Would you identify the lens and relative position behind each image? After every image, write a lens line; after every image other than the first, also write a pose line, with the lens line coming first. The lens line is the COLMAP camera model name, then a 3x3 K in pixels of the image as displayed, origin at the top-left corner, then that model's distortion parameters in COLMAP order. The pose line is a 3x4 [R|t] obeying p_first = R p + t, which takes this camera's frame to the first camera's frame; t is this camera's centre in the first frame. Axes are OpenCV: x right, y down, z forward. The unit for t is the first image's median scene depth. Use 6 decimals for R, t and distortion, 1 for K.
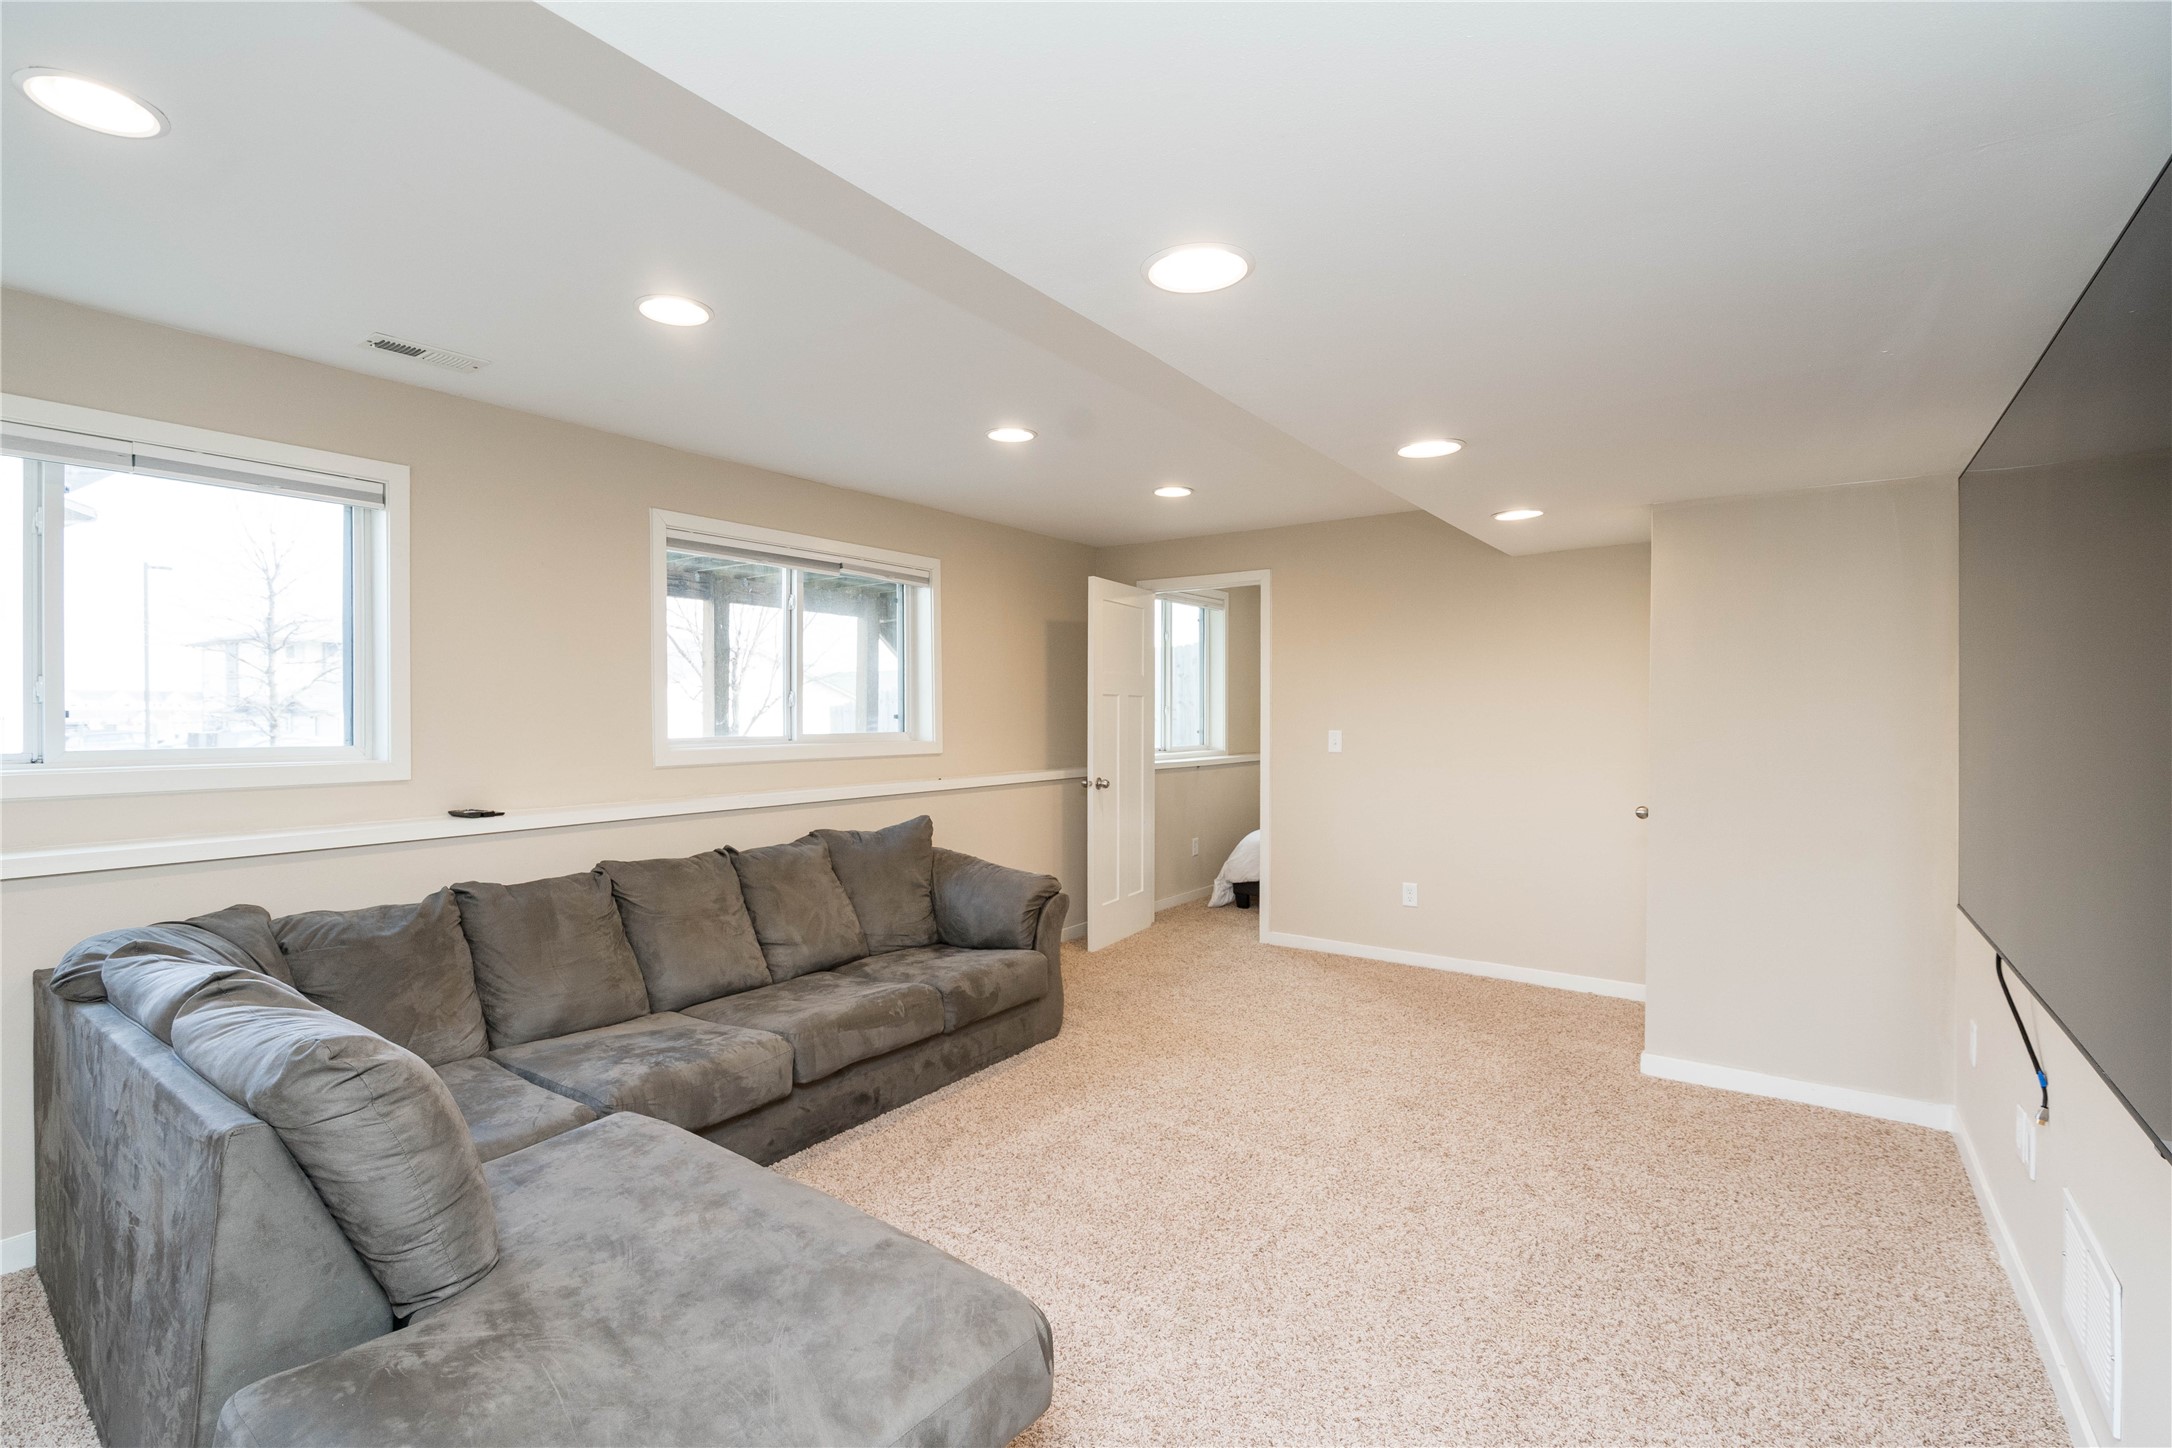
lens RADIAL K [[995.5, 0, 1085.7], [0, 995.5, 721.2], [0, 0, 1]] dist [-0.003311, -0.000467]
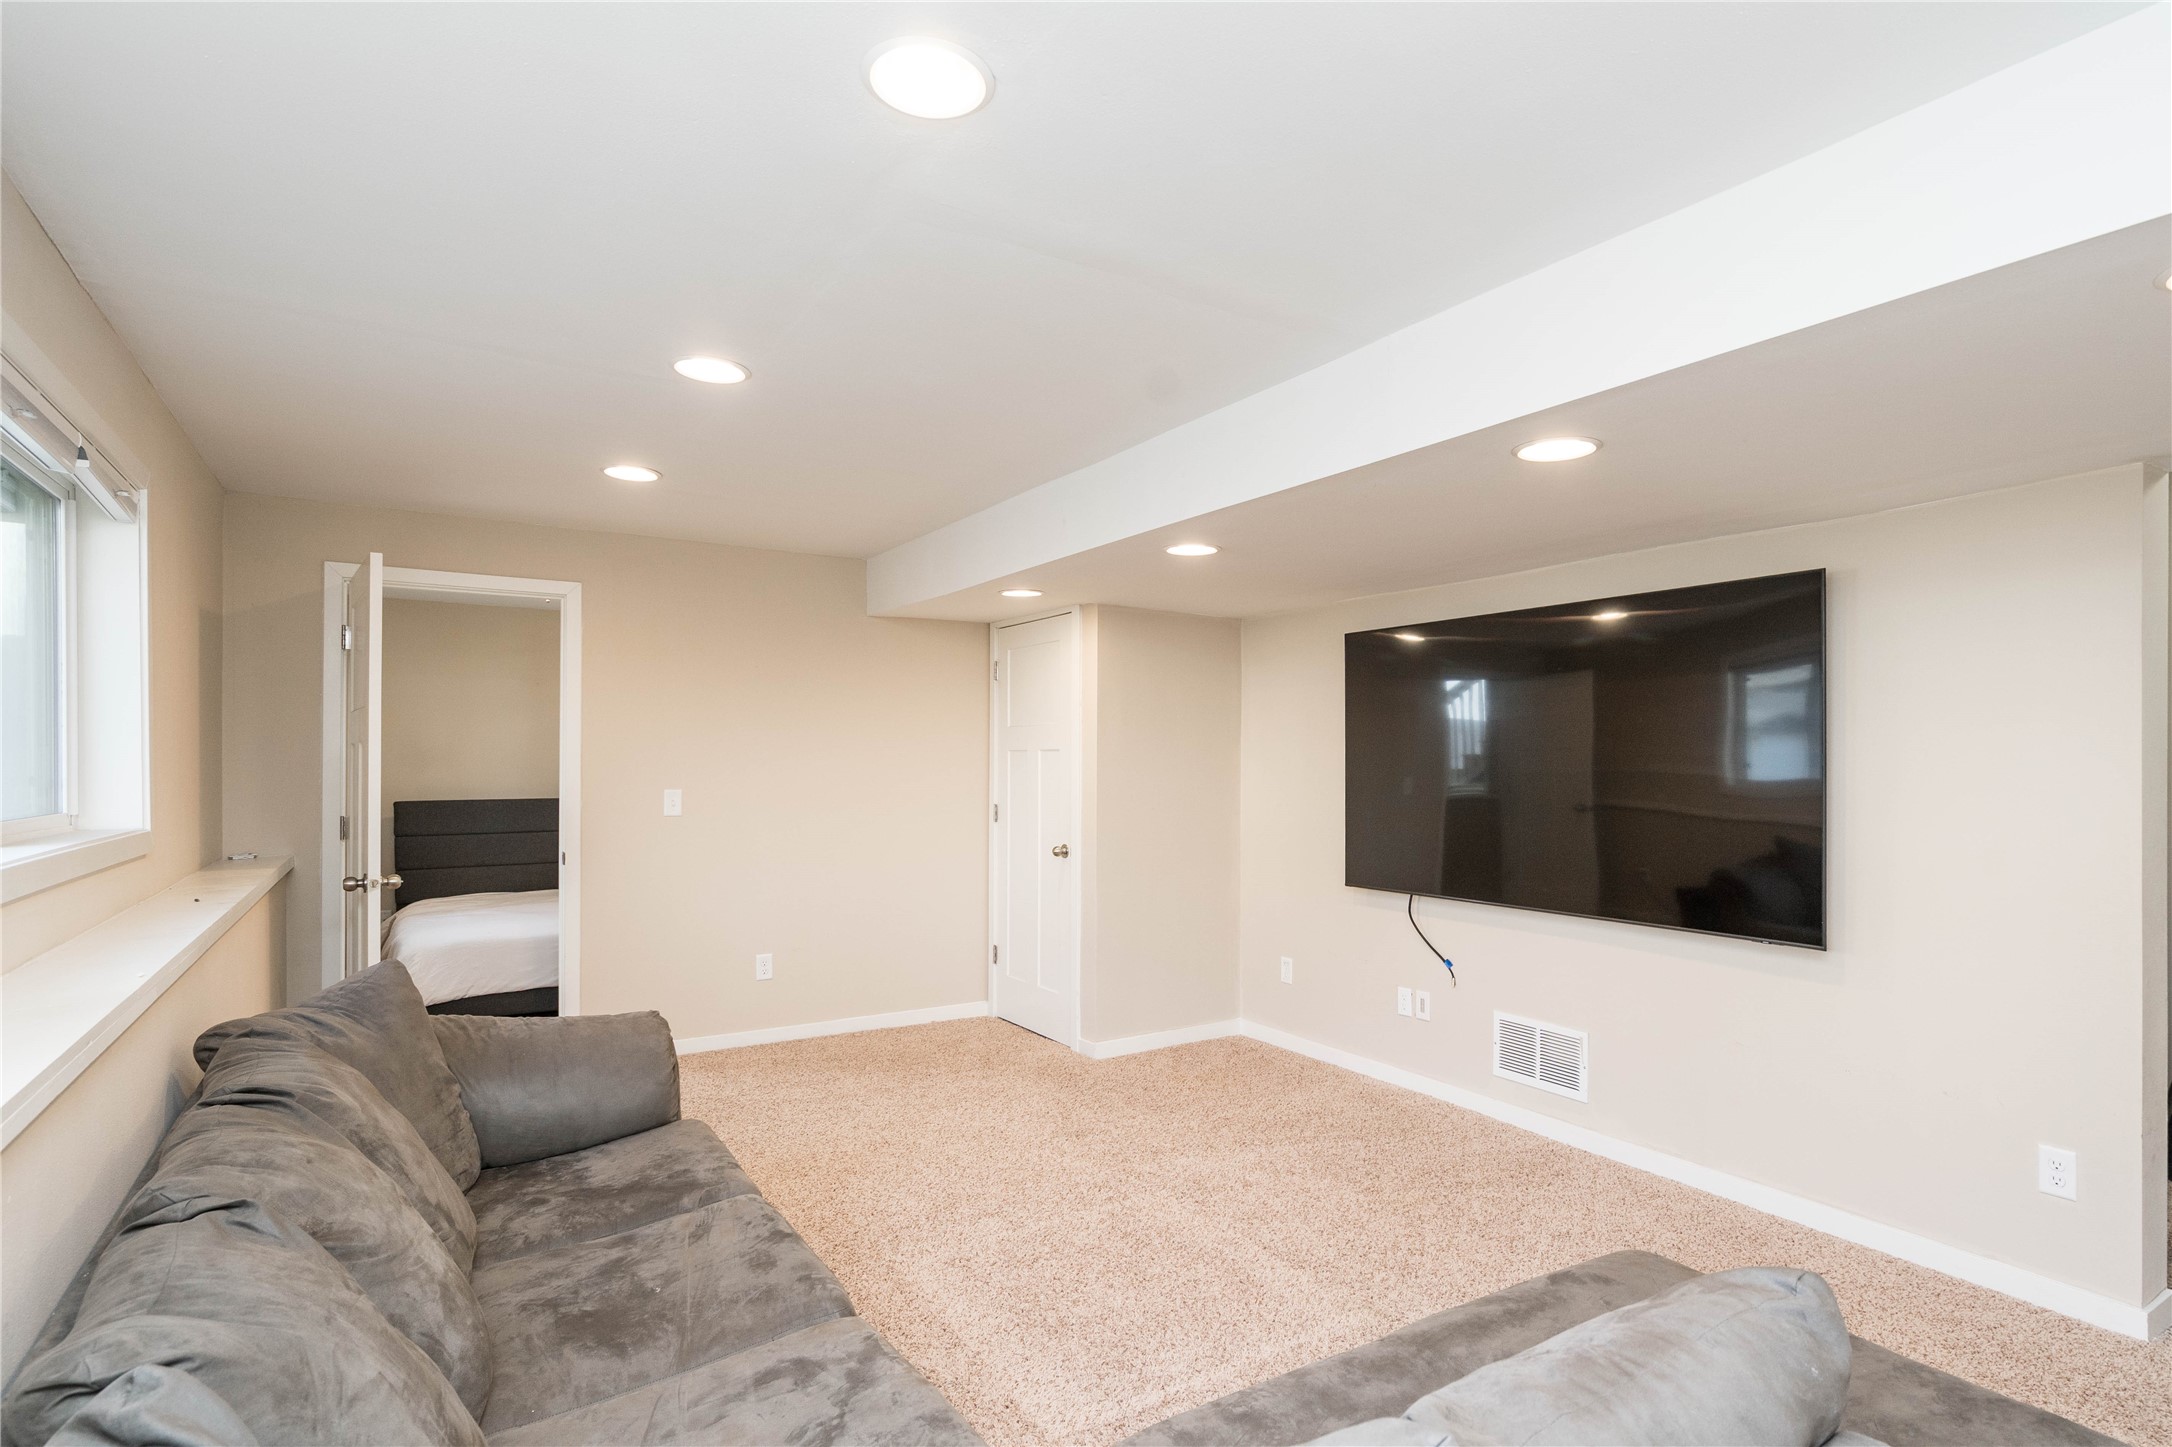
lens RADIAL K [[1061.1, 0, 1070.3], [0, 1061.1, 760.2], [0, 0, 1]] dist [-0.001557, 0.000480]
pose [[0.376378, 0.004402, 0.926456, -0.557251], [0.010812, 0.999900, -0.009144, -0.004700], [-0.926403, 0.013458, 0.376292, 0.431173]]
